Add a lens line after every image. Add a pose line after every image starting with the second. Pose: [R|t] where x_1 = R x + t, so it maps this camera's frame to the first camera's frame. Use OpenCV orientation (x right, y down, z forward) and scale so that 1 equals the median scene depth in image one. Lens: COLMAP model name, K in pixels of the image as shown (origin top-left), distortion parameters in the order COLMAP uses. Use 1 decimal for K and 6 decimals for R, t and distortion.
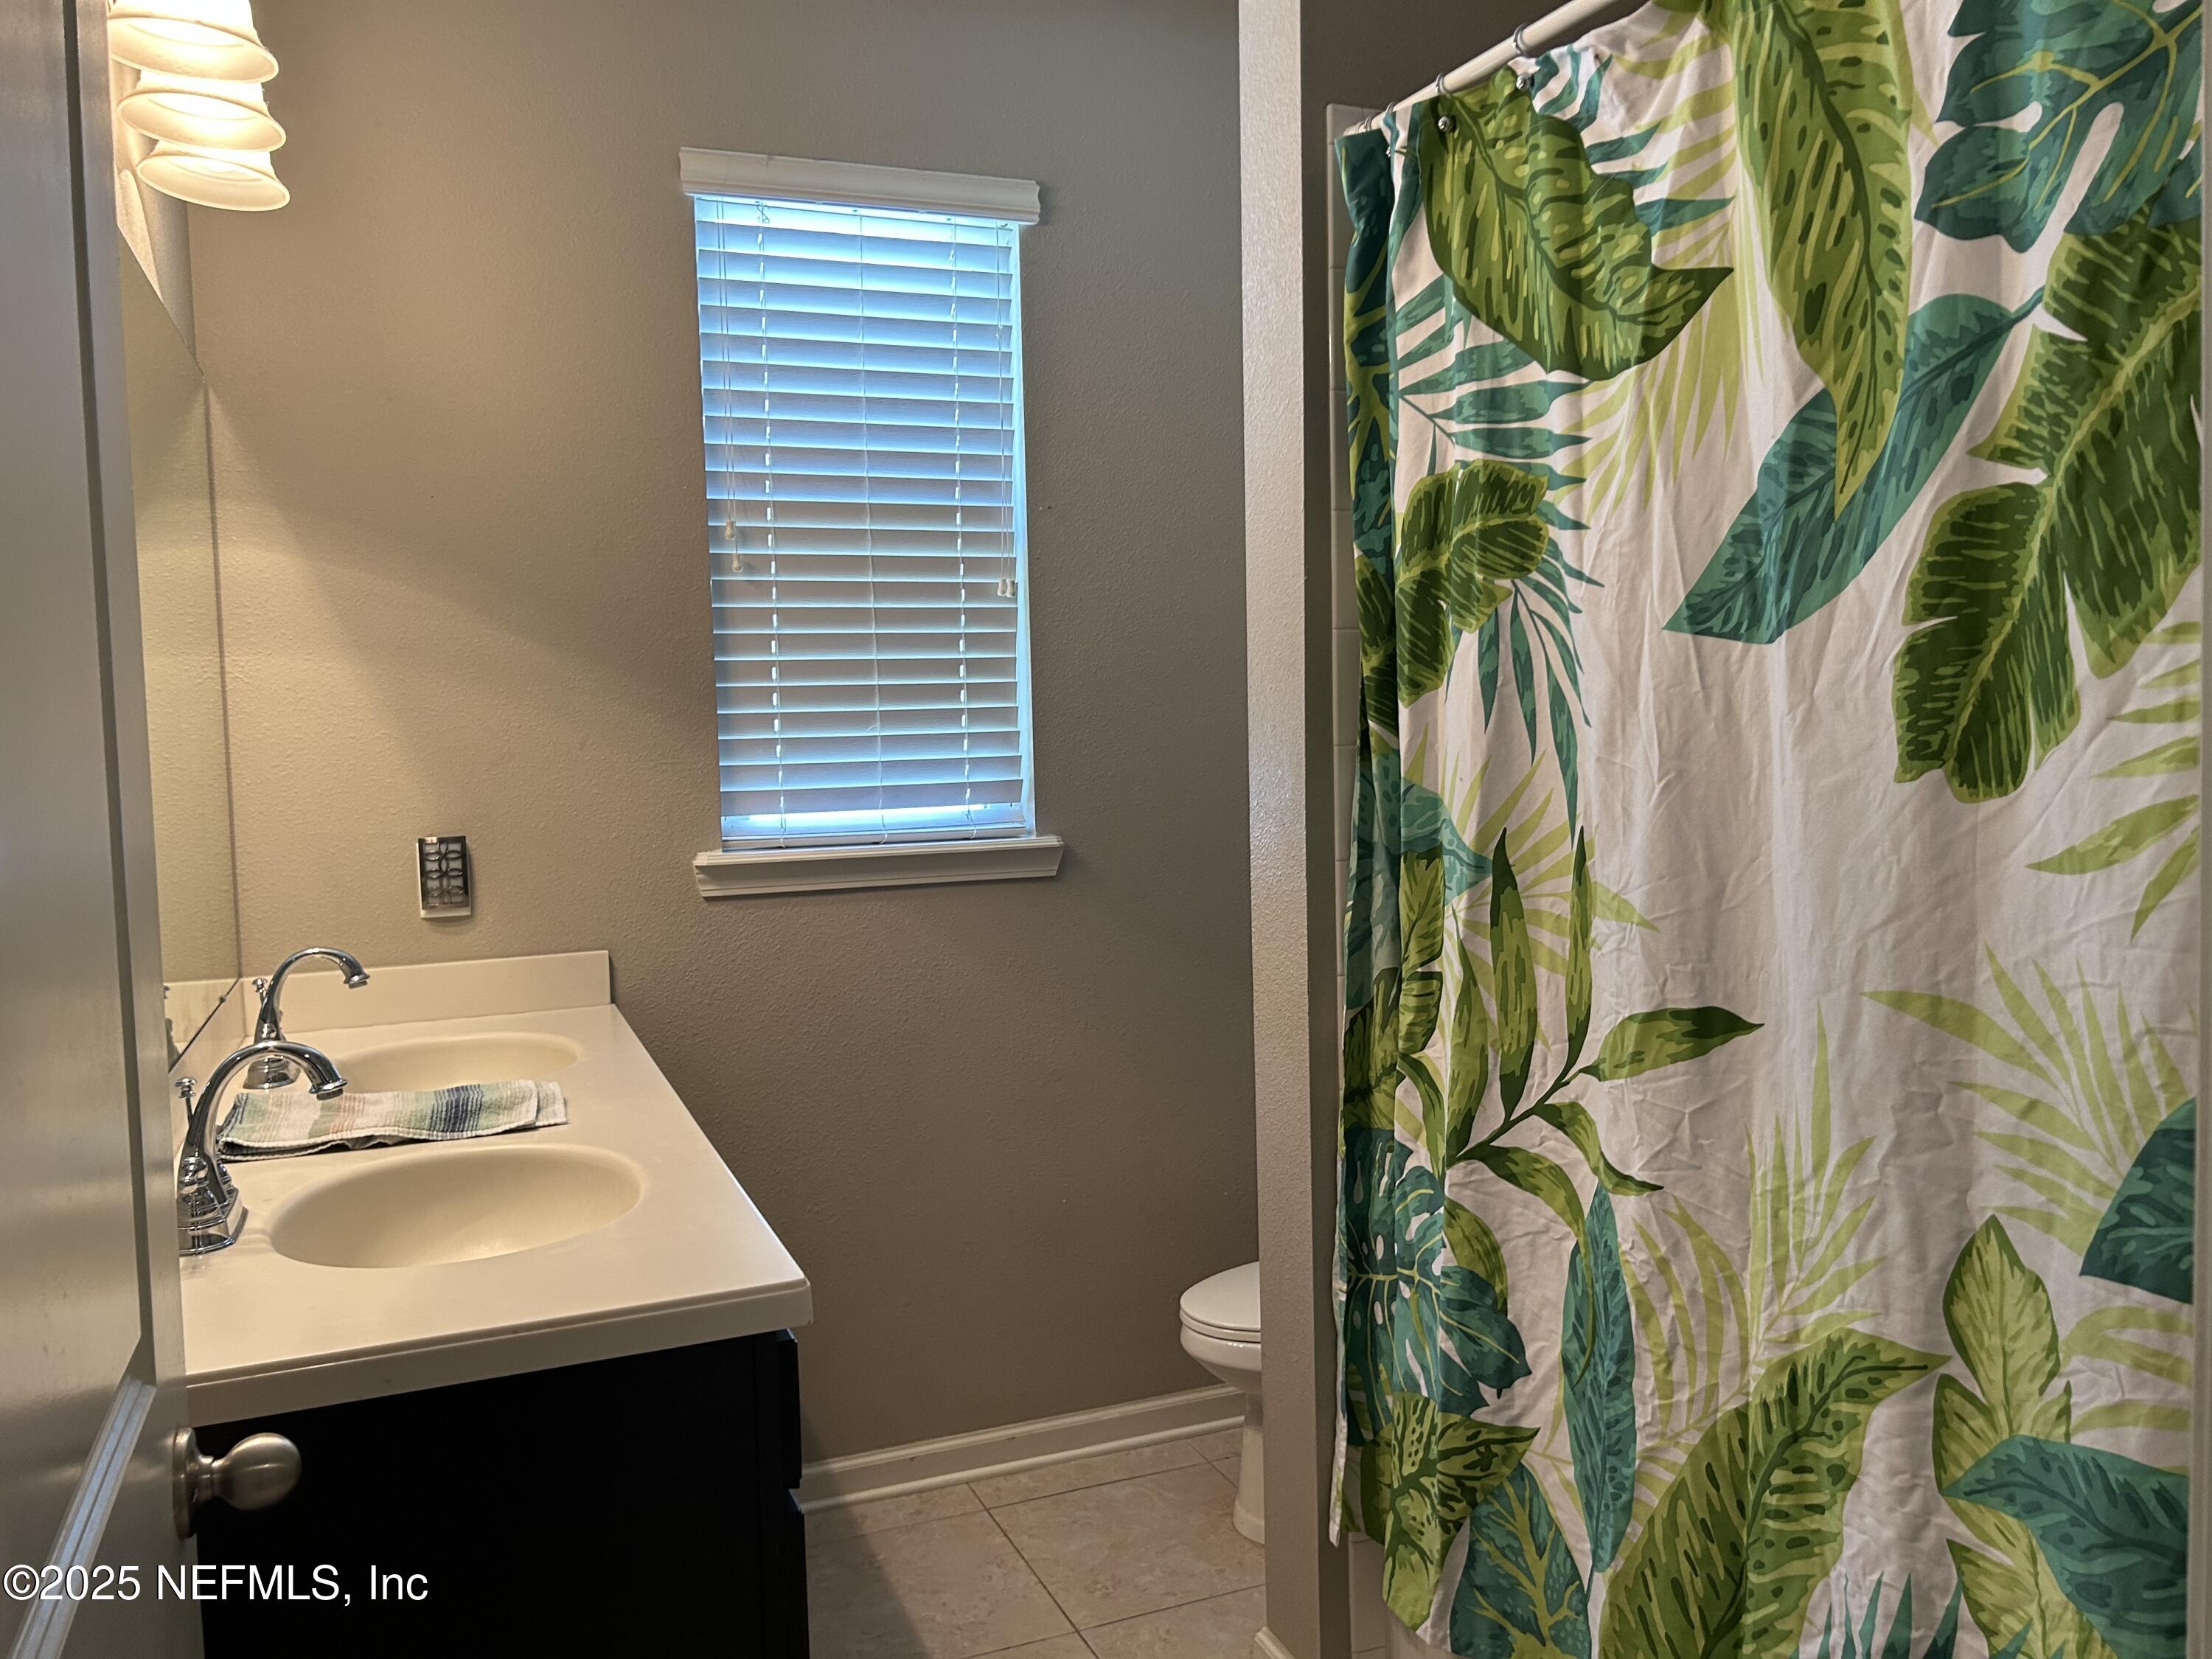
lens RADIAL K [[1661.3, 0, 1108.7], [0, 1661.3, 832.8], [0, 0, 1]] dist [0.123074, -0.160979]
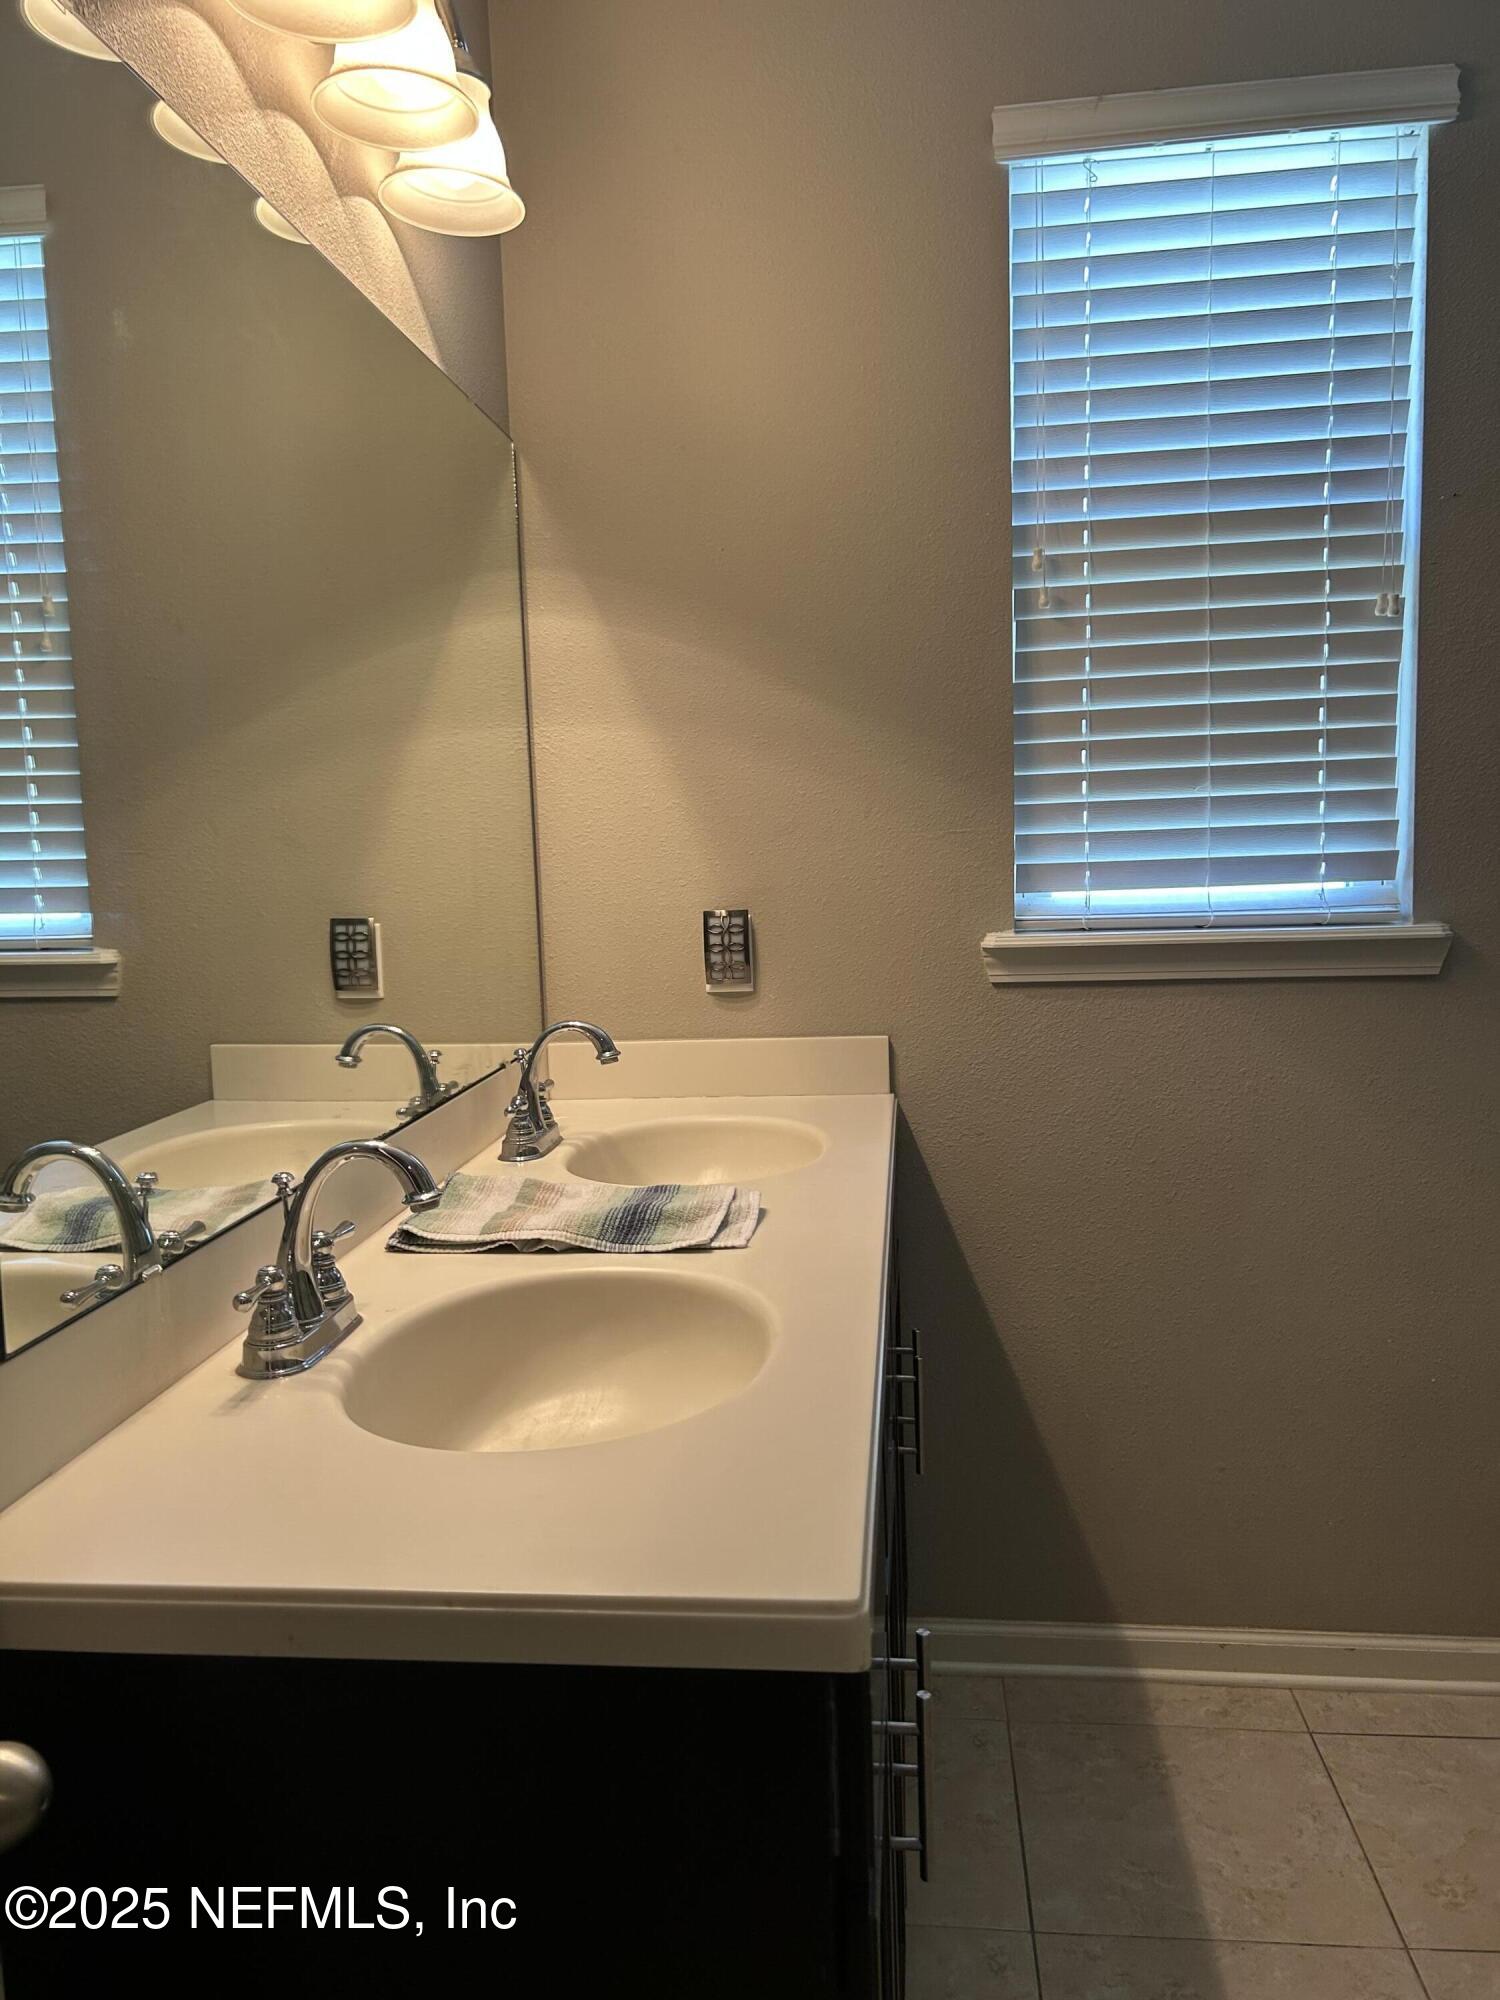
lens RADIAL K [[1497.6, 0, 740.5], [0, 1497.6, 997.7], [0, 0, 1]] dist [0.056063, -0.063871]
pose [[0.876135, 0.047821, -0.479687, 0.023267], [-0.020247, 0.997840, 0.062496, -0.000914], [0.481640, -0.045043, 0.875211, 0.233804]]
